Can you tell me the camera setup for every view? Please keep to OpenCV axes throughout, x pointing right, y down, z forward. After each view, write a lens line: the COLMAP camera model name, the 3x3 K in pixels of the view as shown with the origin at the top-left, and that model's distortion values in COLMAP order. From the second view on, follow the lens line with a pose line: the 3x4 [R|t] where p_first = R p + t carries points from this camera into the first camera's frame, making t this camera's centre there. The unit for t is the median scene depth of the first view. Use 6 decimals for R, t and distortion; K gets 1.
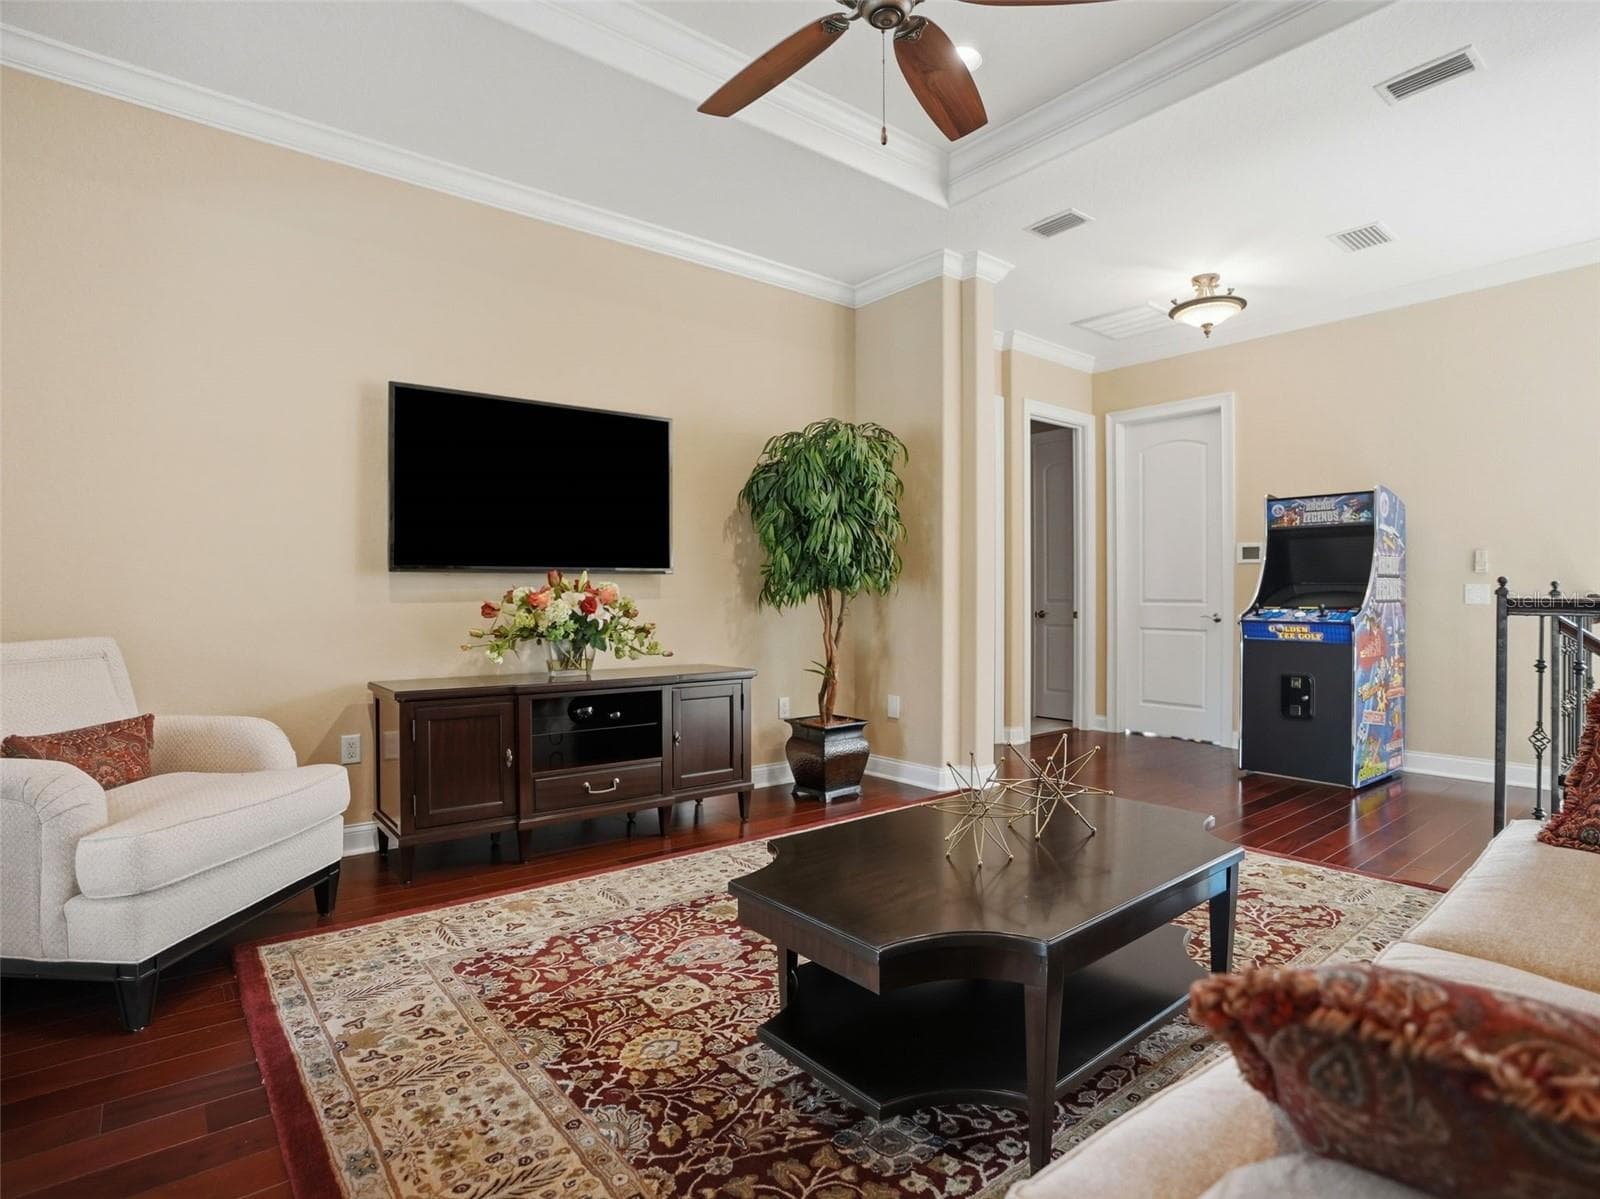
lens RADIAL K [[830.4, 0, 801.9], [0, 830.4, 578.6], [0, 0, 1]] dist [-0.081830, 0.037487]
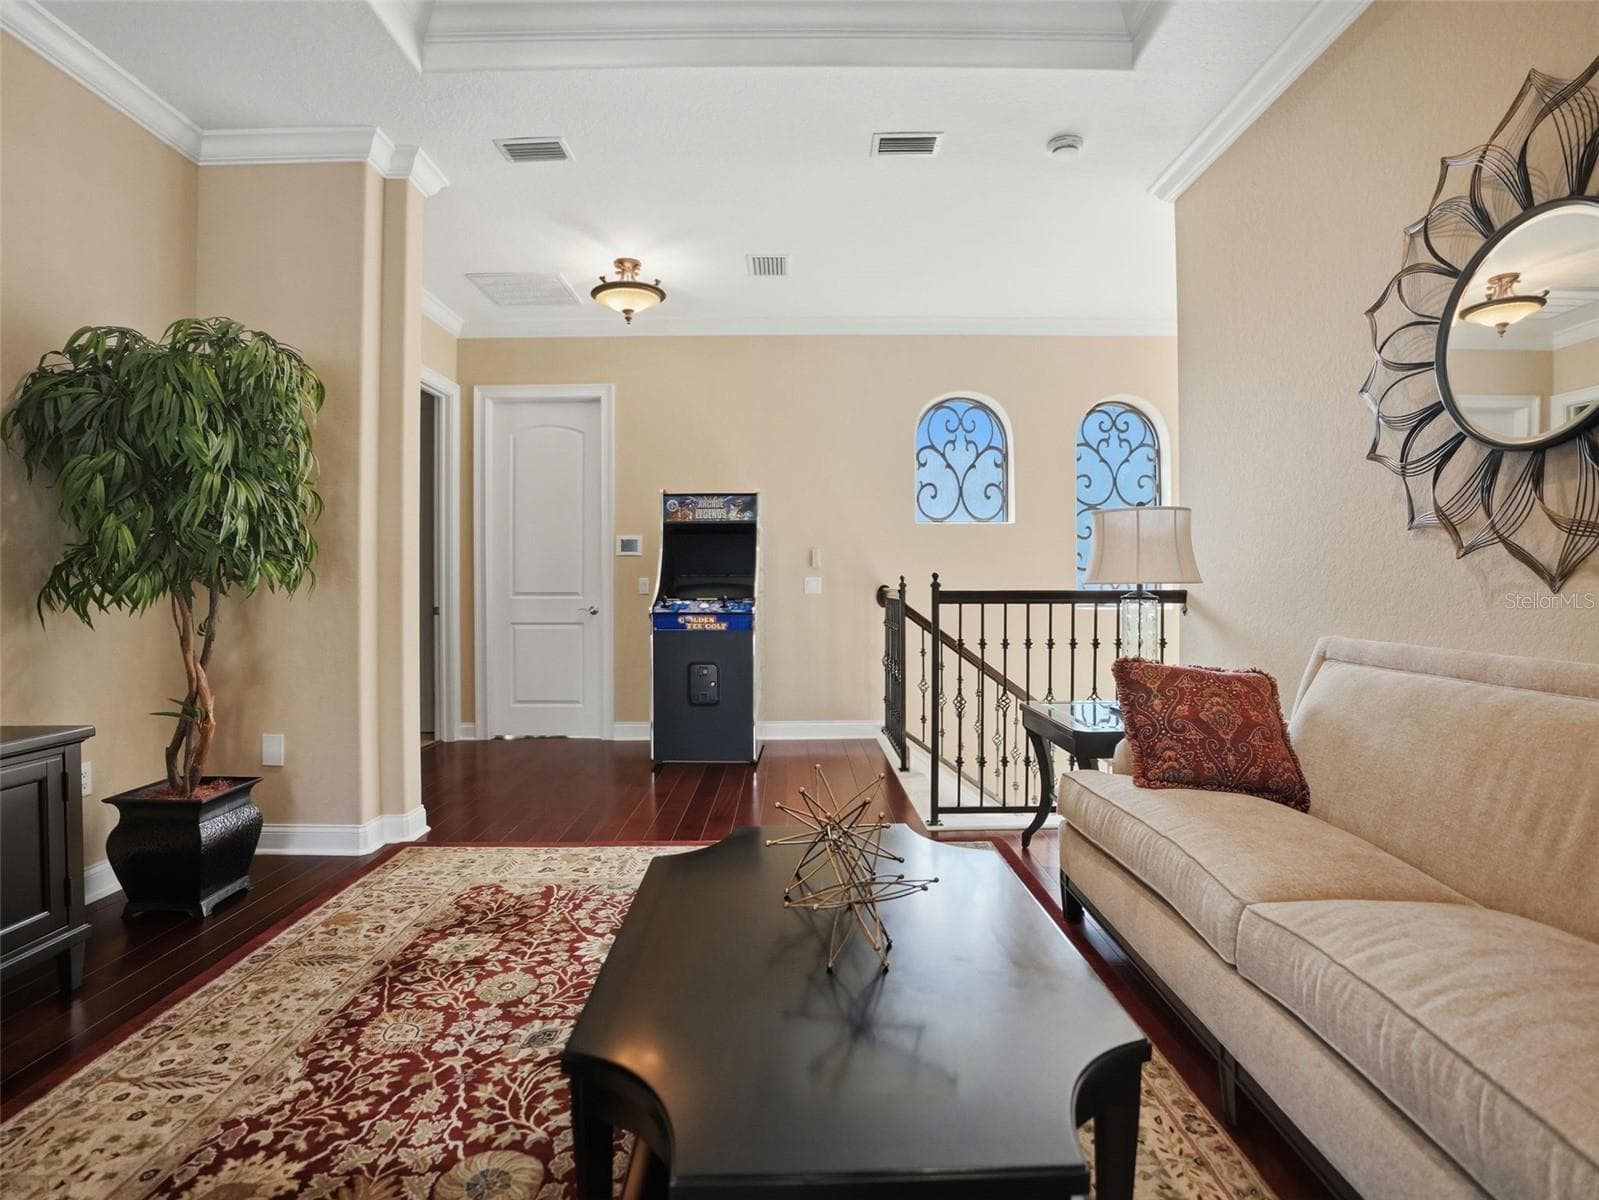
lens RADIAL K [[829.9, 0, 801.4], [0, 829.9, 579.1], [0, 0, 1]] dist [-0.081830, 0.037487]
pose [[0.620536, -0.000999, 0.784177, -0.153747], [-0.009018, 0.999924, 0.008410, -0.000543], [-0.784126, -0.012291, 0.620480, 0.232769]]
